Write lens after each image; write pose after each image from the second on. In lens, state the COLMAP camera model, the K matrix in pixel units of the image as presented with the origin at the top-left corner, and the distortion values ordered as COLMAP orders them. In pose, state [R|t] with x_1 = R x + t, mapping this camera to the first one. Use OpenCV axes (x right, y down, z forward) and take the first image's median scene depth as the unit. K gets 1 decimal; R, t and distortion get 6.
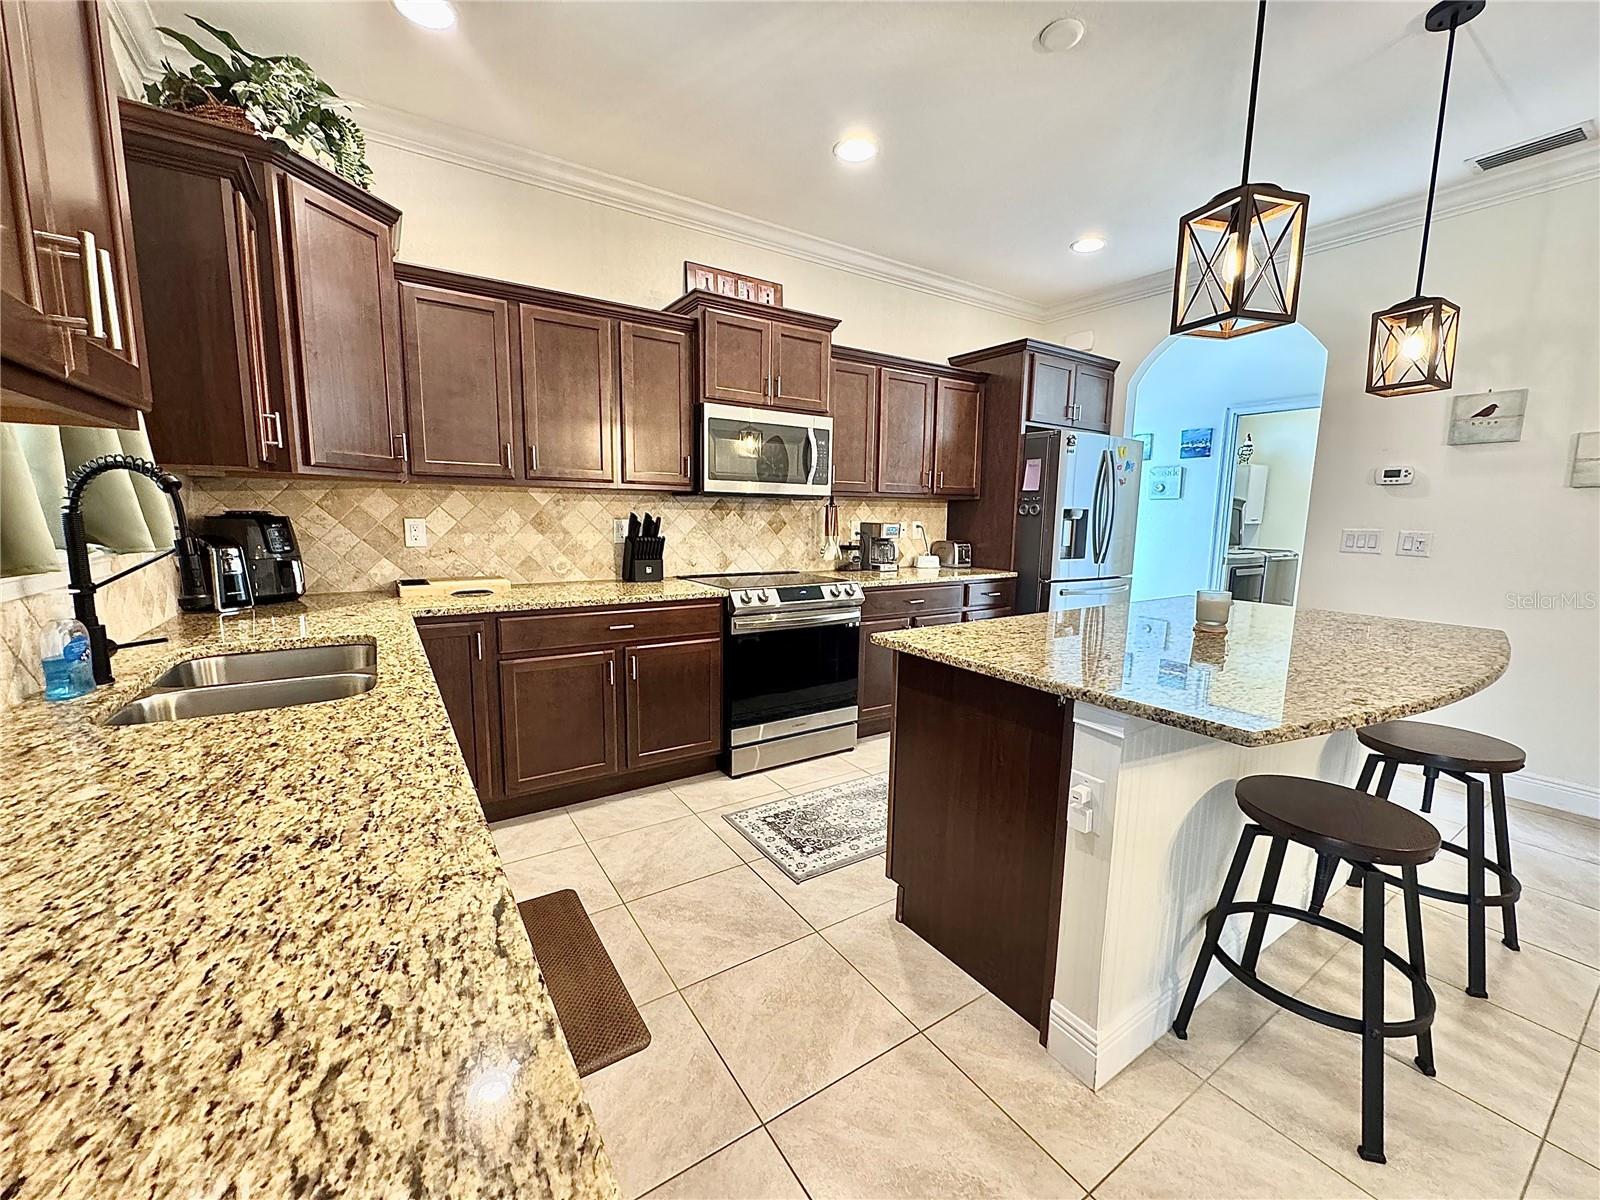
lens RADIAL K [[639.9, 0, 799.2], [0, 639.9, 599.9], [0, 0, 1]] dist [-0.001623, -0.000200]
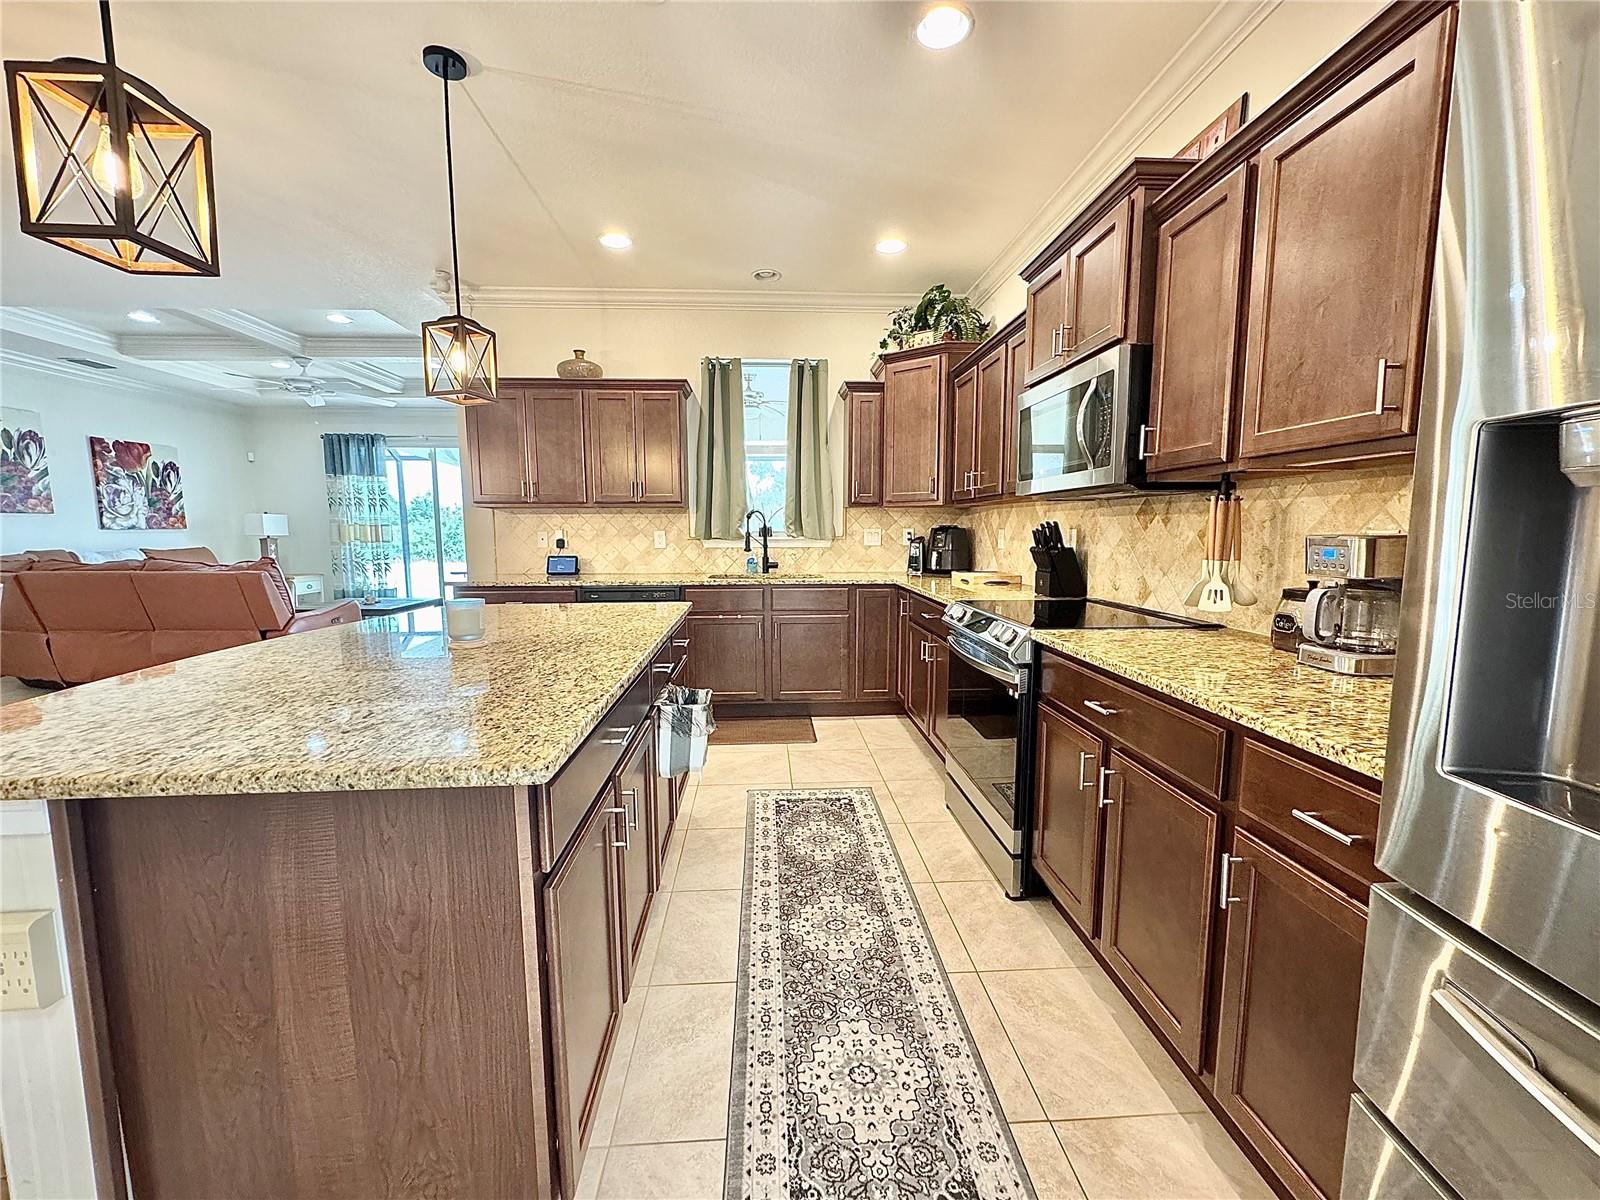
lens RADIAL K [[639.9, 0, 801.4], [0, 639.9, 602.2], [0, 0, 1]] dist [-0.001623, -0.000200]
pose [[-0.499736, 0.087623, -0.861734, 0.889386], [-0.122235, 0.977780, 0.170309, -0.161194], [0.857509, 0.190443, -0.477922, 1.376166]]
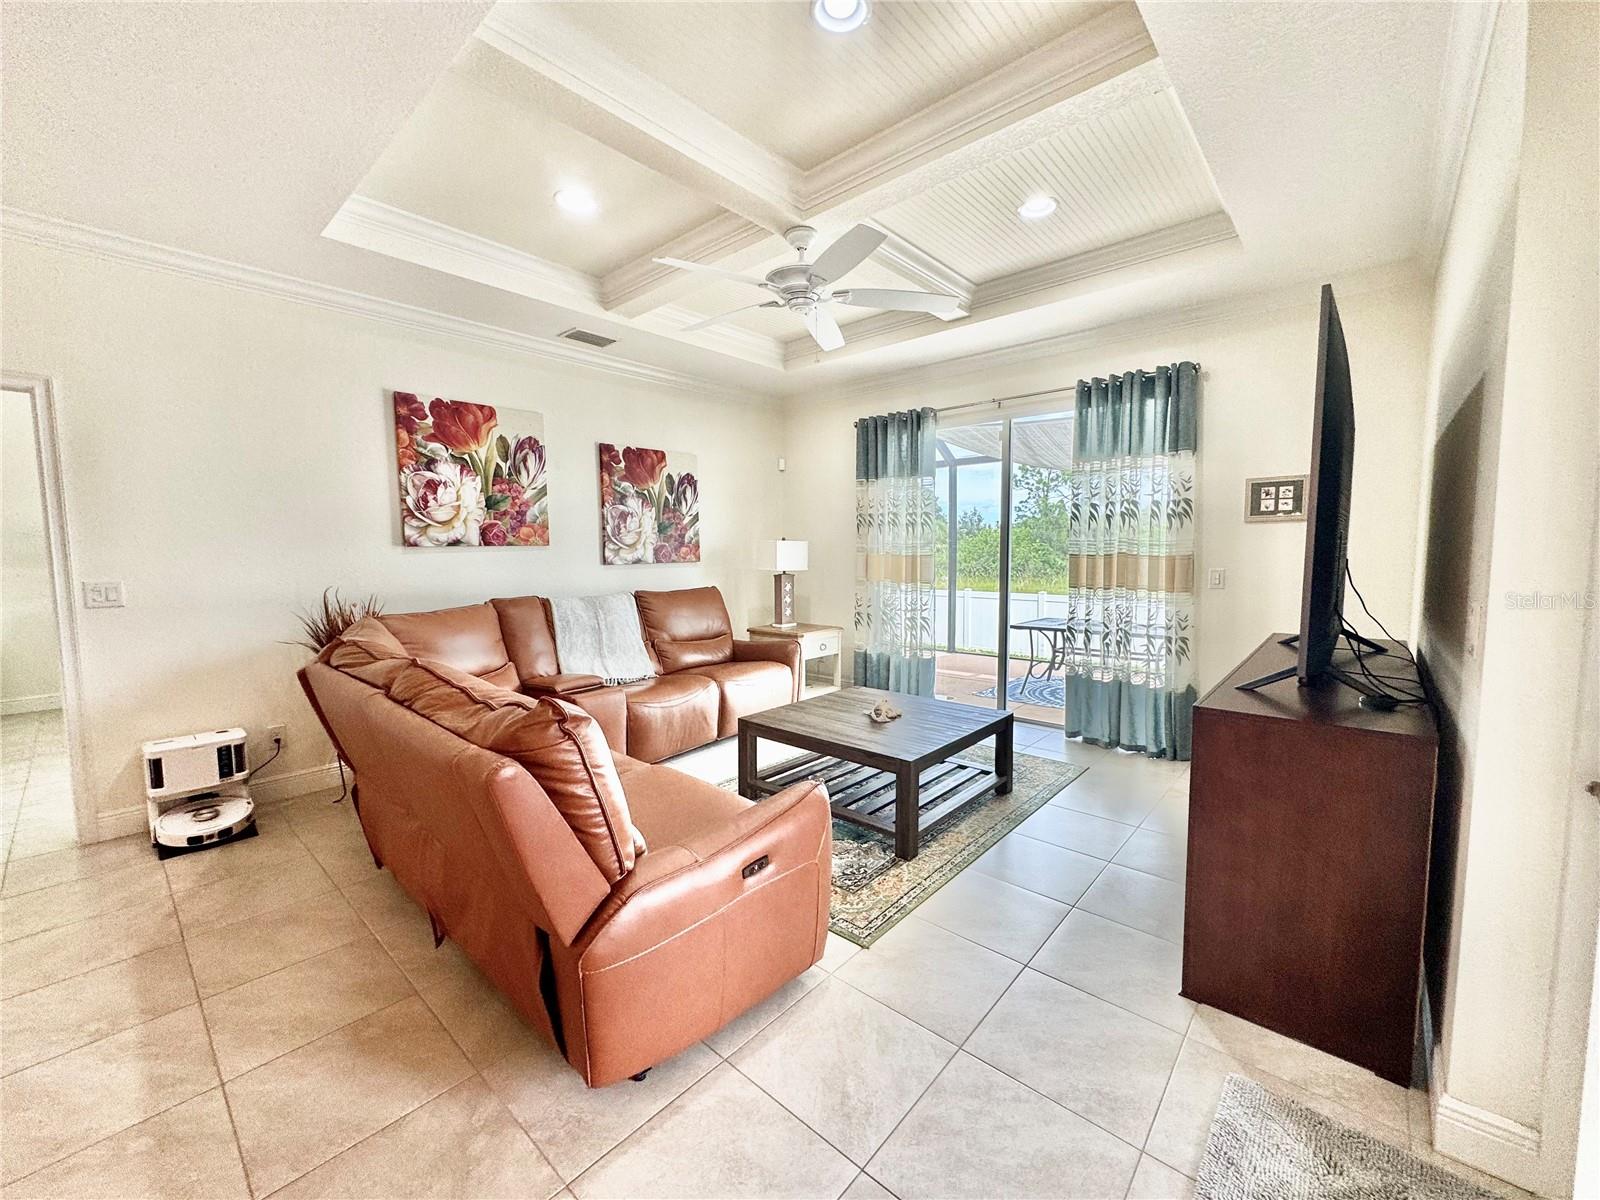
lens RADIAL K [[639.9, 0, 805.3], [0, 639.9, 591.9], [0, 0, 1]] dist [-0.001623, -0.000200]
pose [[-0.963480, 0.013665, -0.267432, 0.648278], [-0.040466, 0.979798, 0.195852, -0.115953], [0.264705, 0.199521, -0.943463, 0.927214]]
